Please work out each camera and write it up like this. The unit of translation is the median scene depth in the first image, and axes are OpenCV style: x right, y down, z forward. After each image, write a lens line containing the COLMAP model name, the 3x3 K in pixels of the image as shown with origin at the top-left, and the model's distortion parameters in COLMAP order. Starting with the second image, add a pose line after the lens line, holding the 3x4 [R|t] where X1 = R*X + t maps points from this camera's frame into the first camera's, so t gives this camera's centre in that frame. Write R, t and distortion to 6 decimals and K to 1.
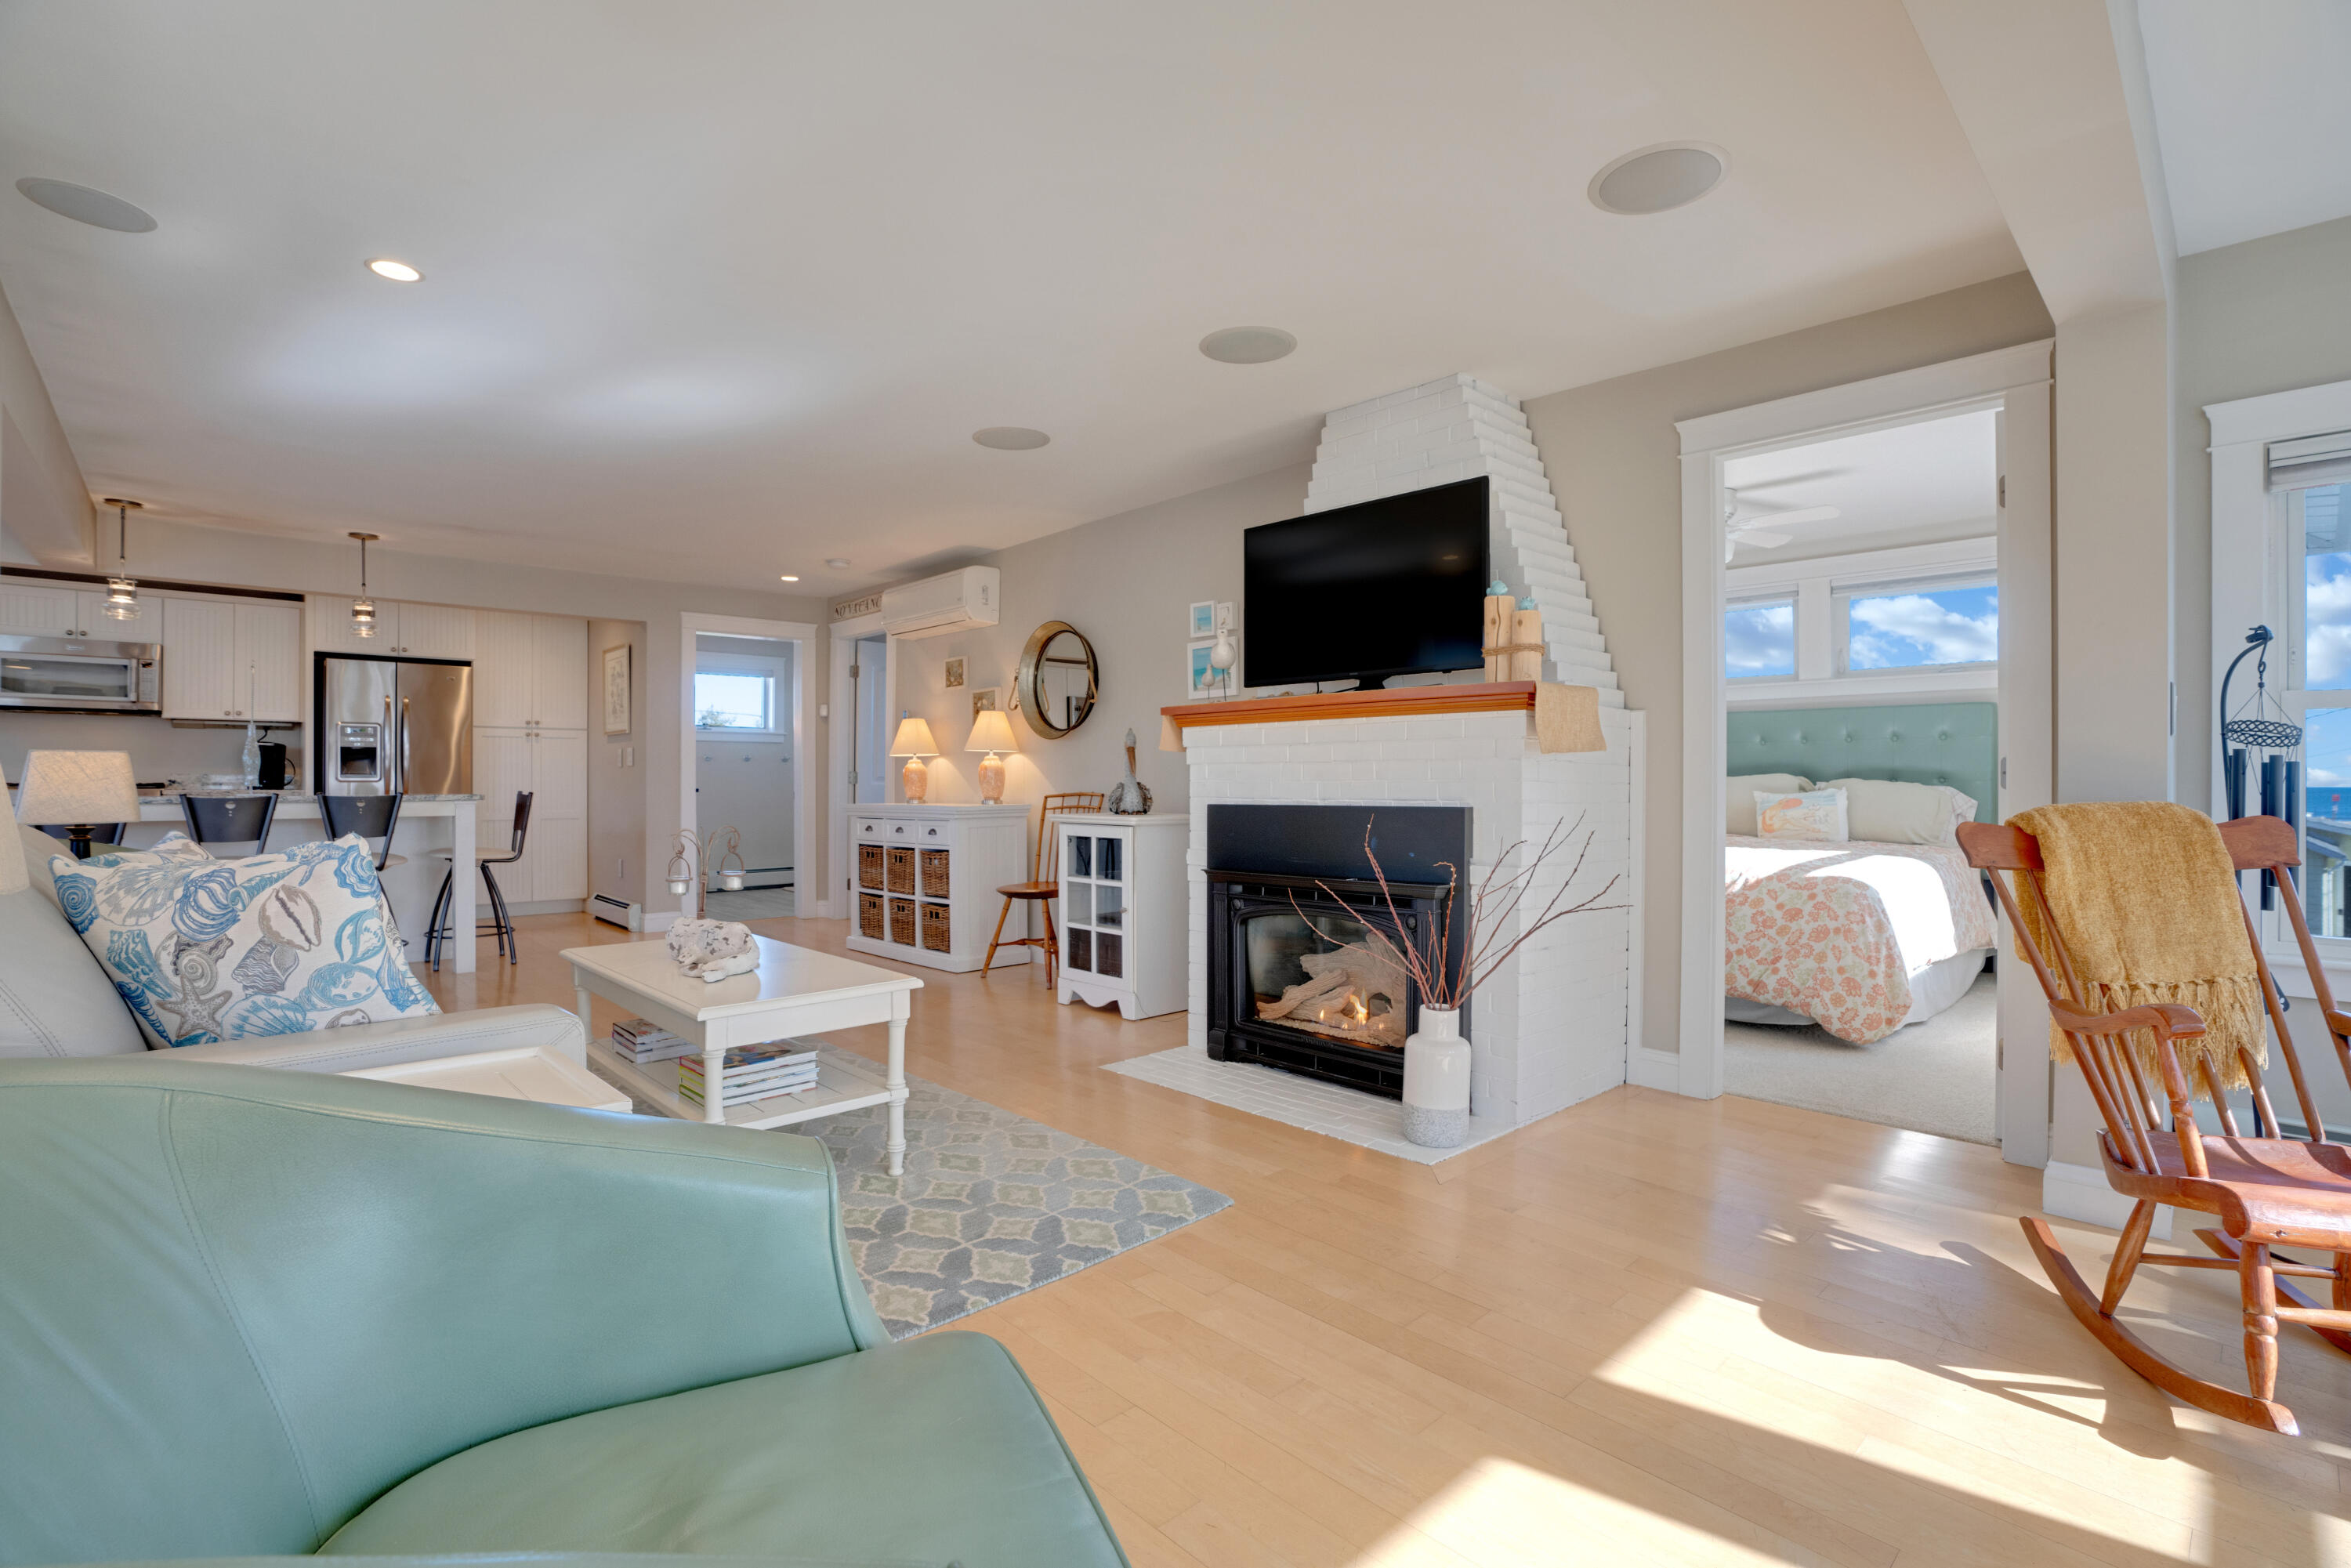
lens RADIAL K [[1089.9, 0, 1180.8], [0, 1089.9, 768.2], [0, 0, 1]] dist [-0.049671, 0.003622]
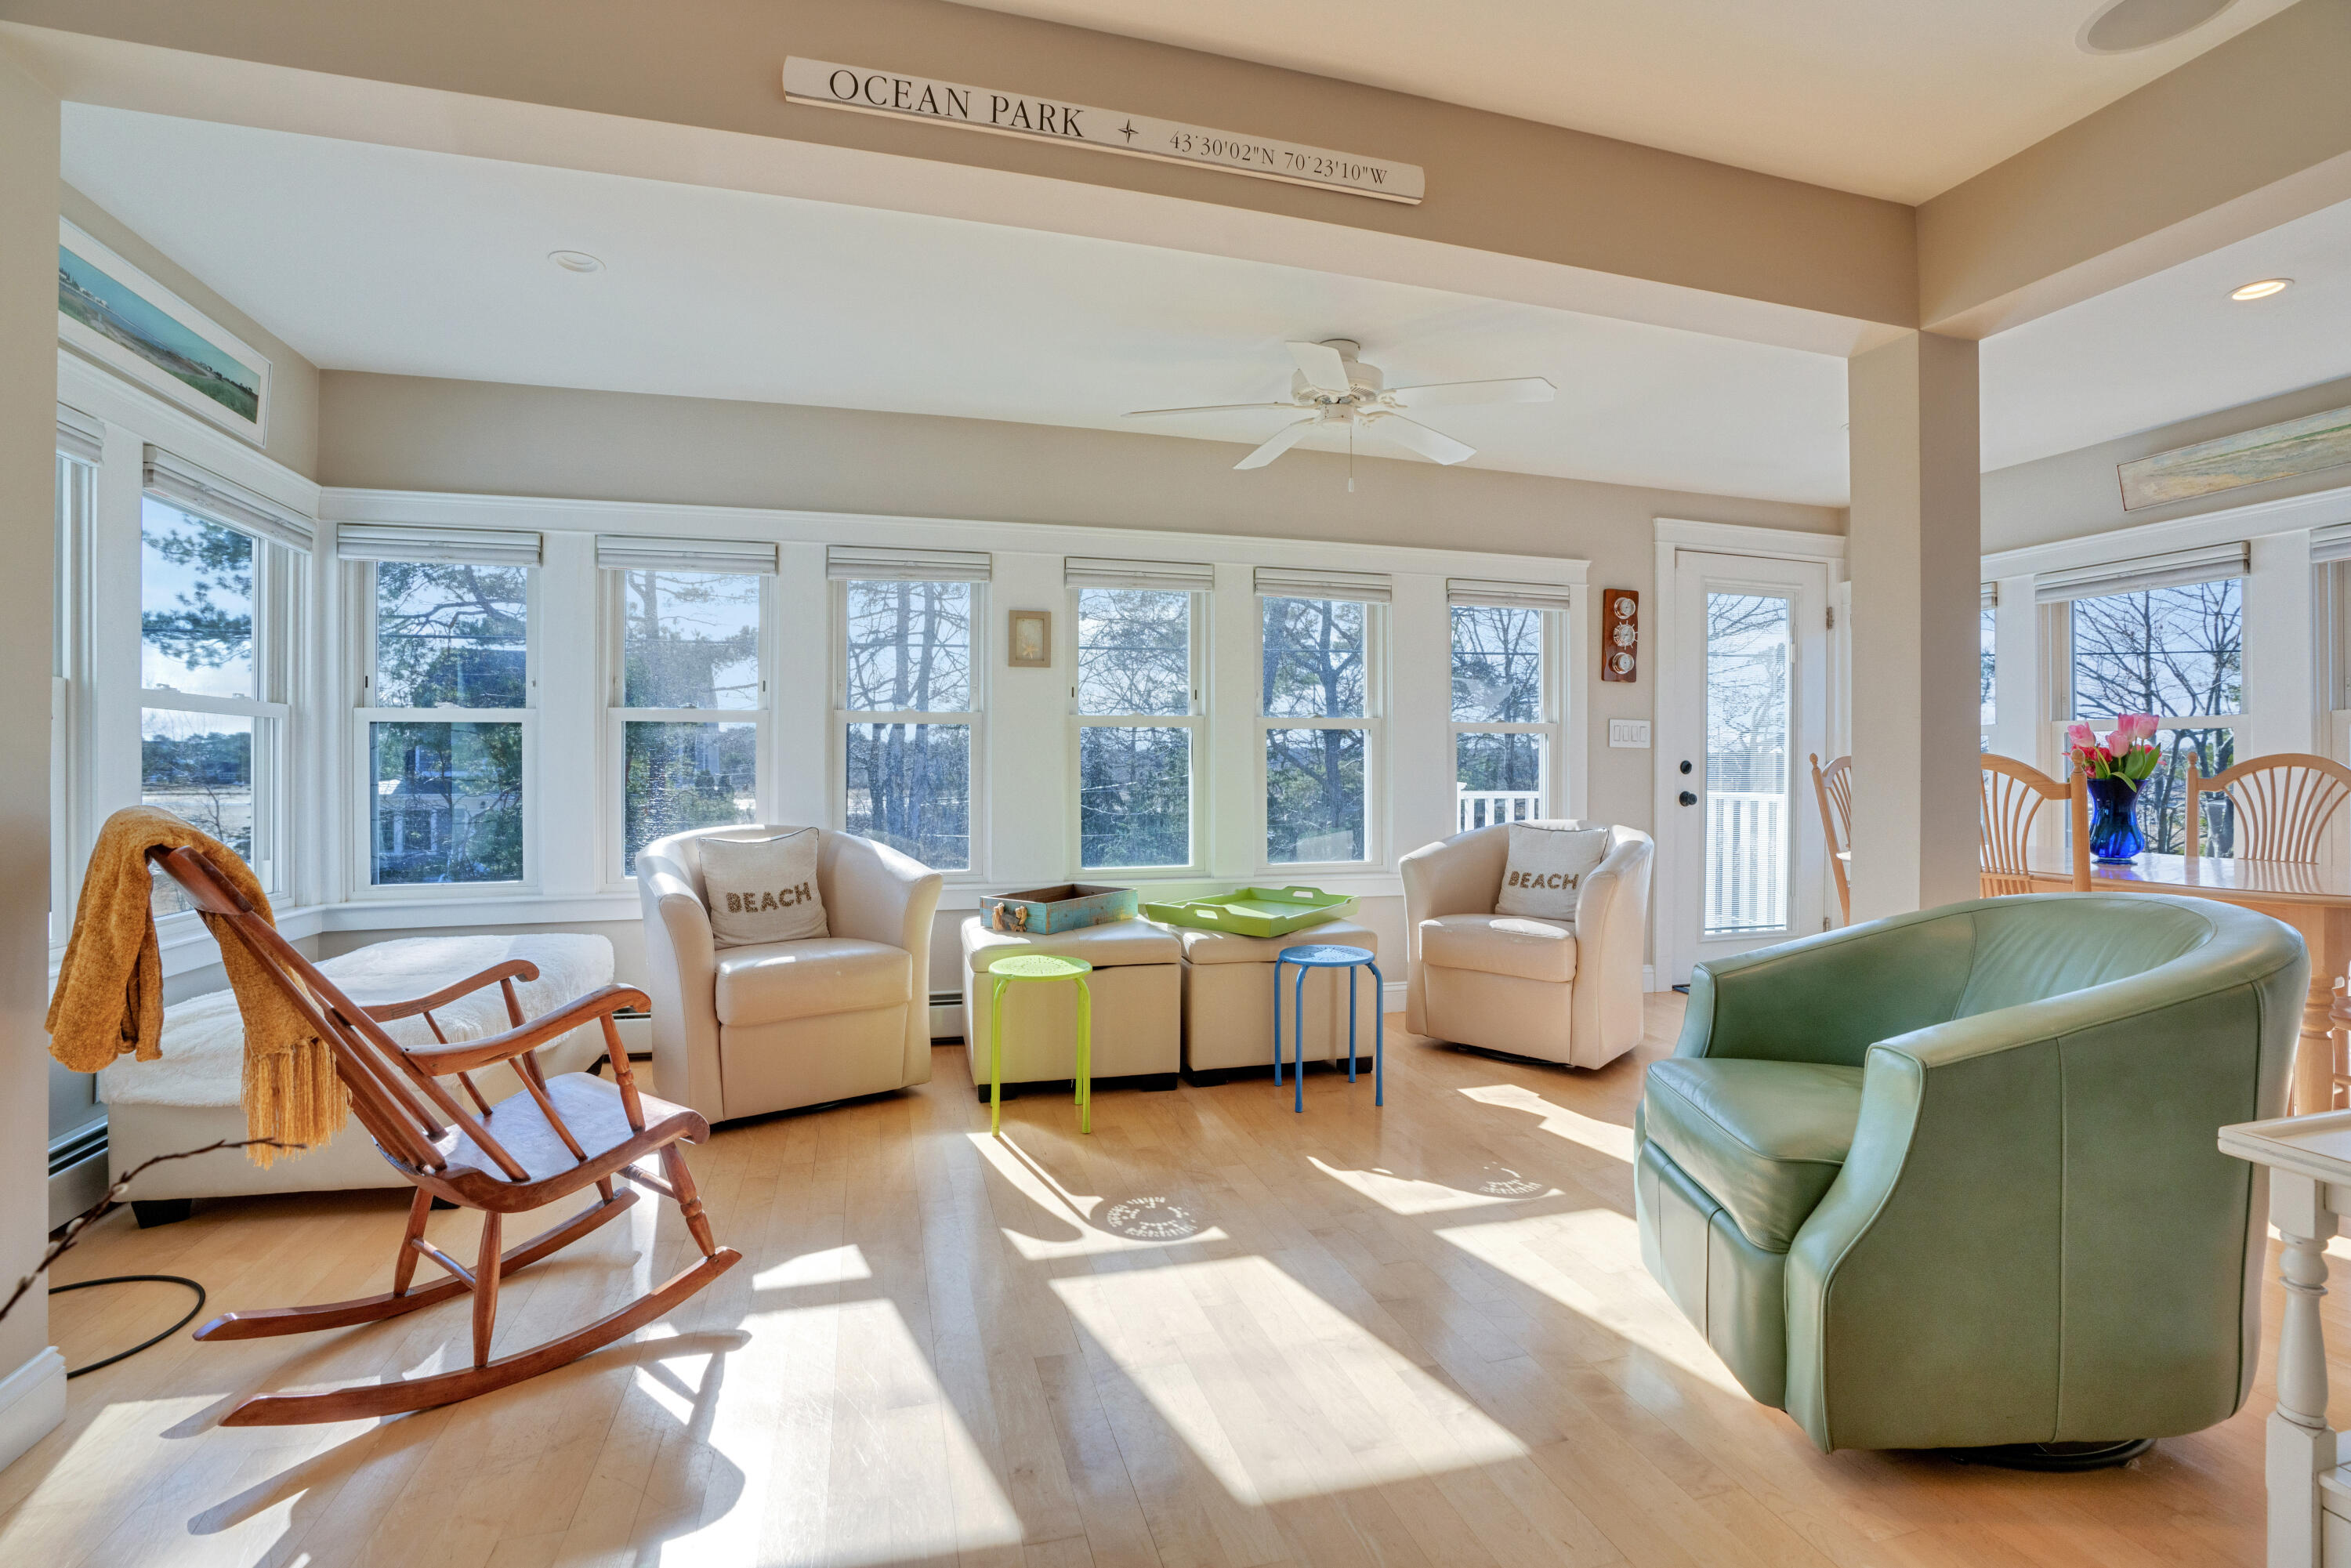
lens RADIAL K [[1089.9, 0, 1169.1], [0, 1089.9, 783.3], [0, 0, 1]] dist [-0.049671, 0.003622]
pose [[-0.888544, -0.012318, 0.458626, -0.028288], [-0.012156, 0.999921, 0.003304, 0.003126], [-0.458630, -0.002640, -0.888623, 0.759042]]
